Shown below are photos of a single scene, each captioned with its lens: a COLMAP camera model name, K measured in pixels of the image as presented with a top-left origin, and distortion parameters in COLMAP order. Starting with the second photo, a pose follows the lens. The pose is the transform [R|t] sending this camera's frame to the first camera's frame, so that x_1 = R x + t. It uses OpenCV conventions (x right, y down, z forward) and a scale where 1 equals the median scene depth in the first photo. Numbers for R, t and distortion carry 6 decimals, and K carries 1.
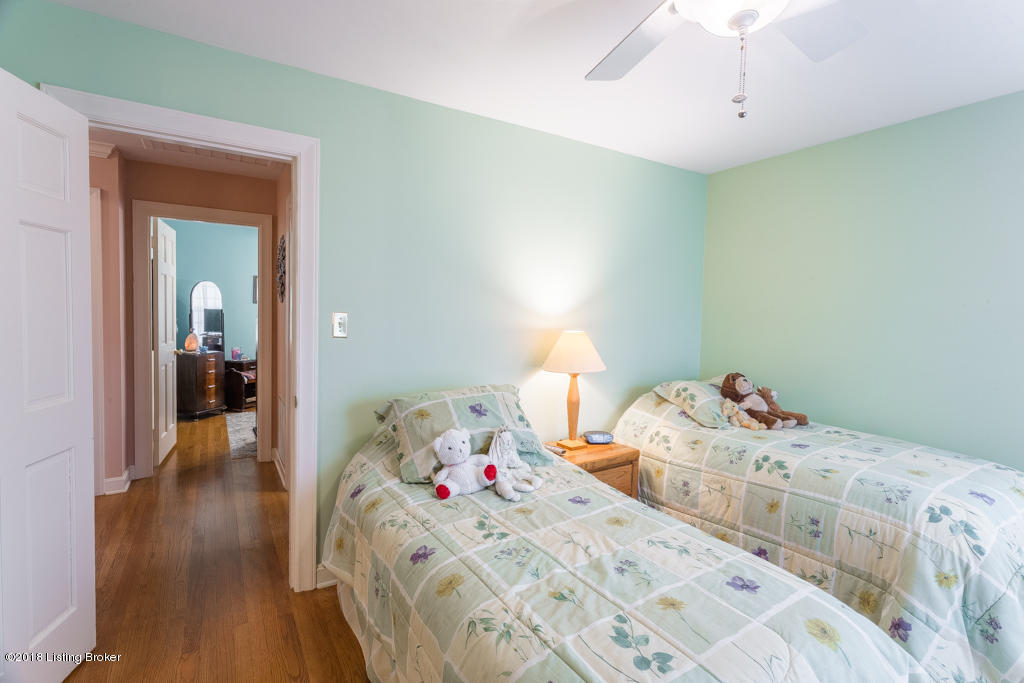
lens RADIAL K [[481.1, 0, 531.5], [0, 481.1, 321.9], [0, 0, 1]] dist [0.001570, 0.001751]
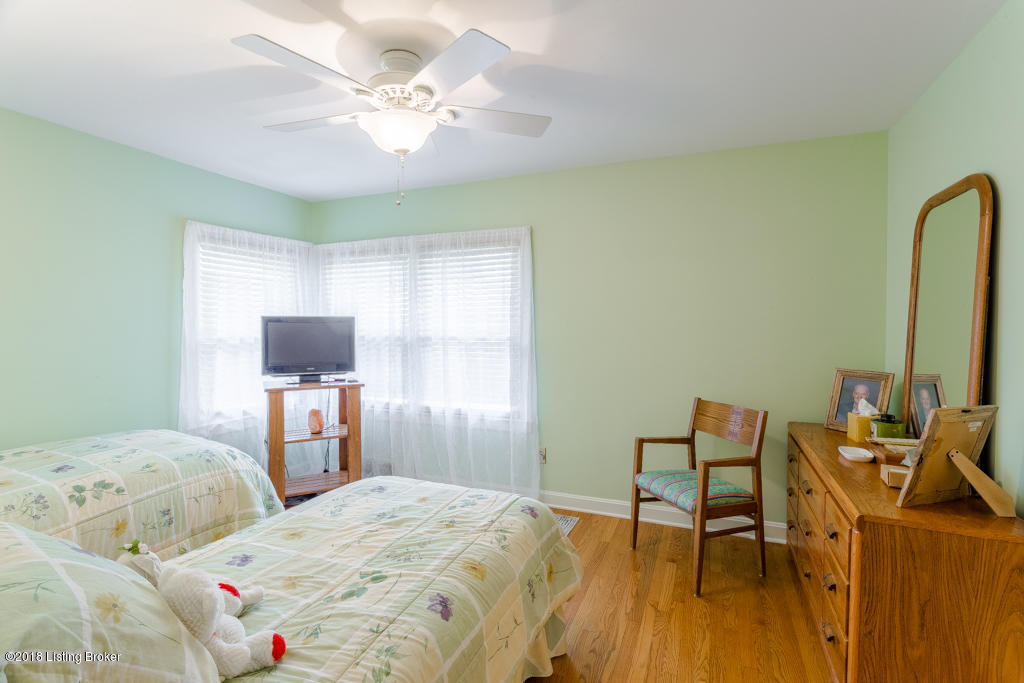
lens RADIAL K [[481.1, 0, 502.5], [0, 481.1, 342.6], [0, 0, 1]] dist [0.001570, 0.001751]
pose [[-0.544997, -0.057644, 0.836454, -0.792864], [0.001800, 0.997551, 0.069919, -0.033102], [-0.838436, 0.039611, -0.543559, 1.106347]]
